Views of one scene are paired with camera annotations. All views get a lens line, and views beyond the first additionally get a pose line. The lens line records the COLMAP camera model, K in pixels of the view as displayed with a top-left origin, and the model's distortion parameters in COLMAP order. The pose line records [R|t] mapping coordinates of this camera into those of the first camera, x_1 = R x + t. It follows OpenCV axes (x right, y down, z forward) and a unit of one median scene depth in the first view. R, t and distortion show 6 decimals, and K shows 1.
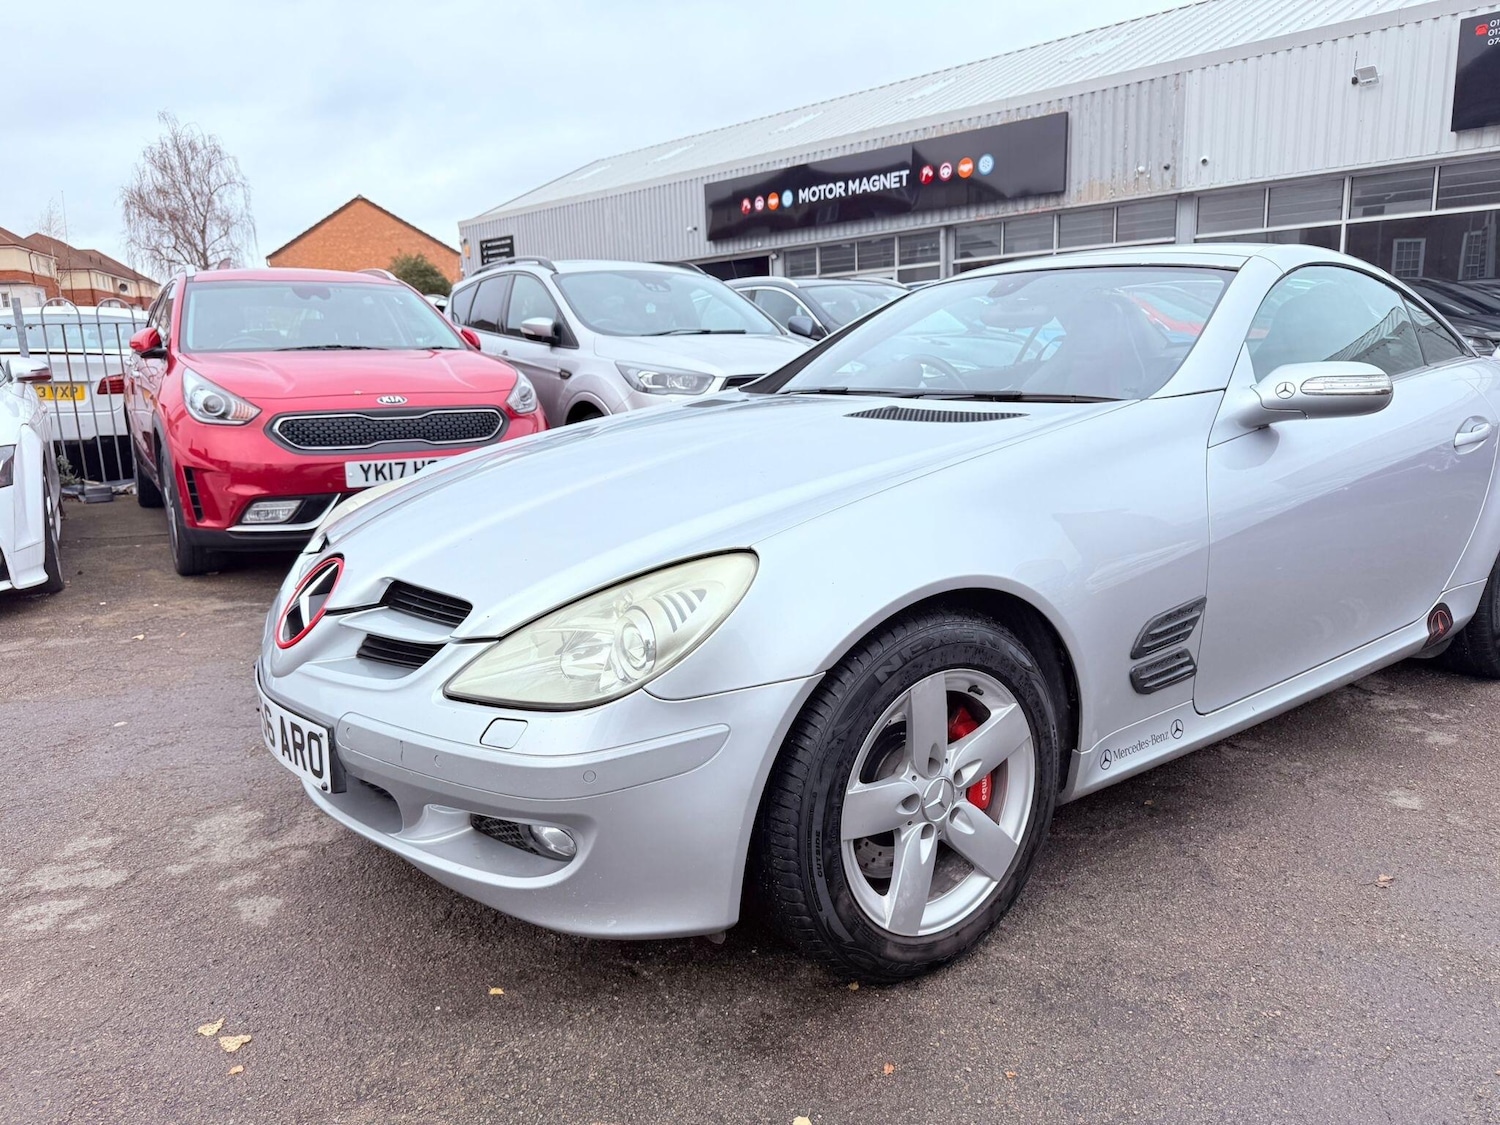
lens RADIAL K [[1078.5, 0, 750.0], [0, 1078.5, 562.5], [0, 0, 1]] dist [0.062946, -0.091264]
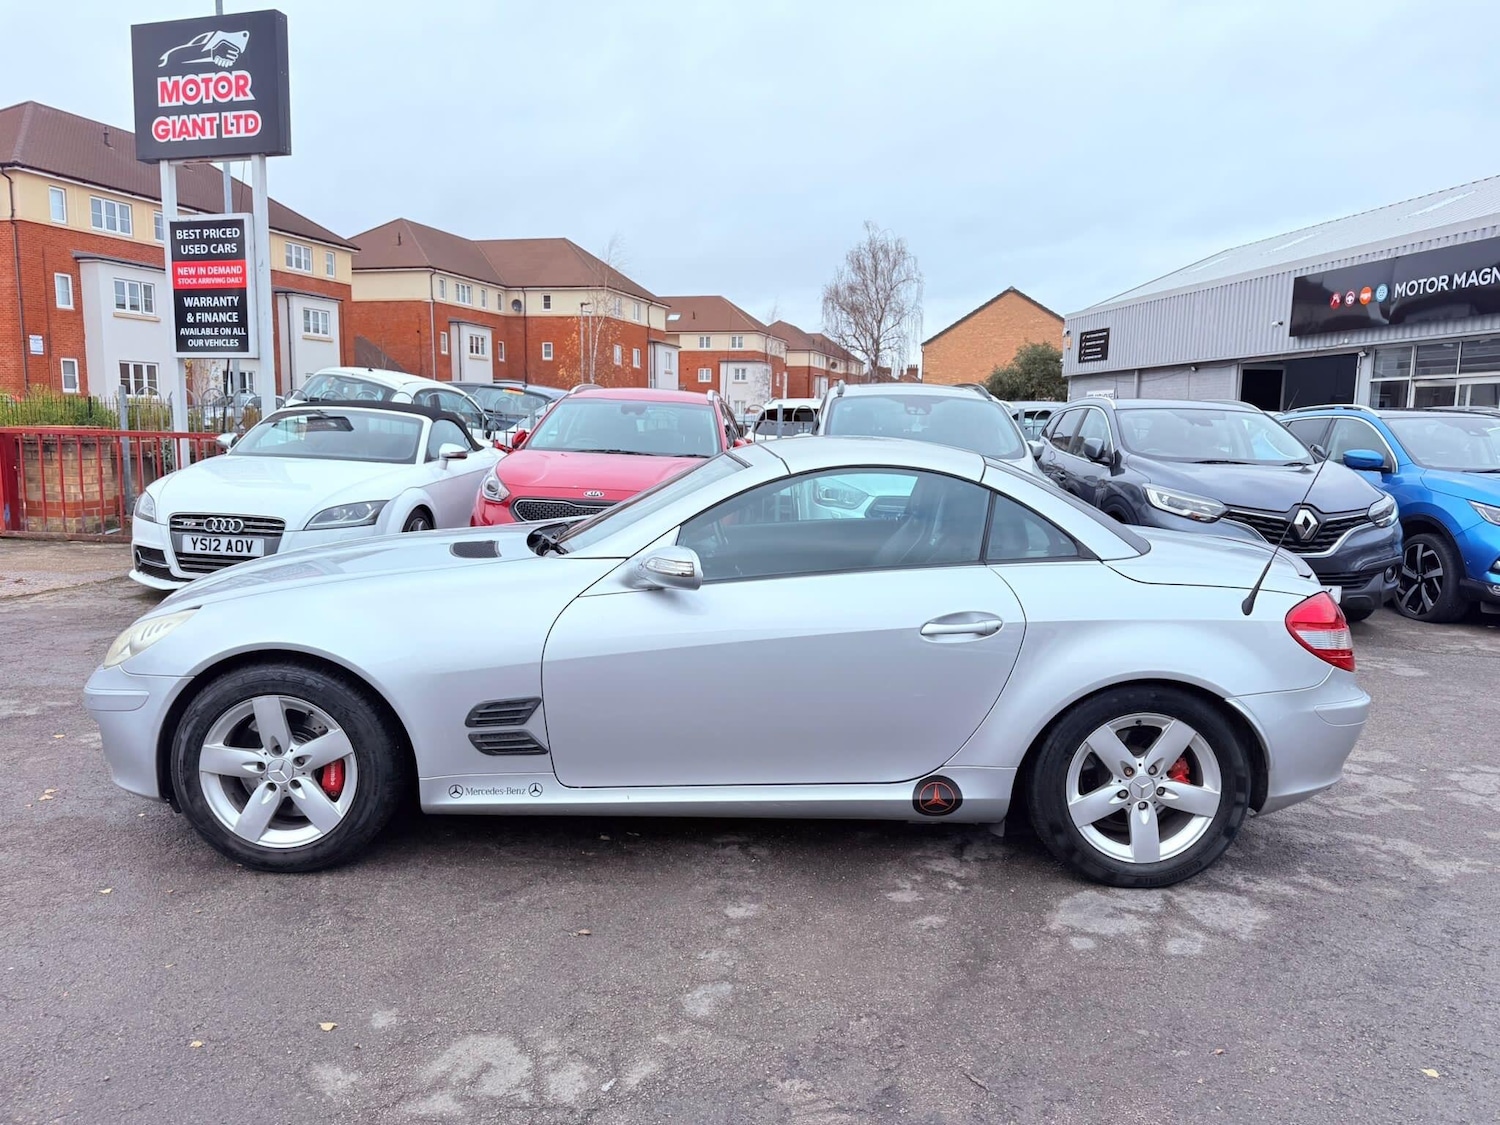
lens RADIAL K [[1078.5, 0, 750.0], [0, 1078.5, 562.5], [0, 0, 1]] dist [0.062946, -0.091264]
pose [[0.816379, 0.124035, -0.564039, 1.096160], [-0.161940, 0.986647, -0.017420, -0.127007], [0.554347, 0.105562, 0.825564, -0.033924]]
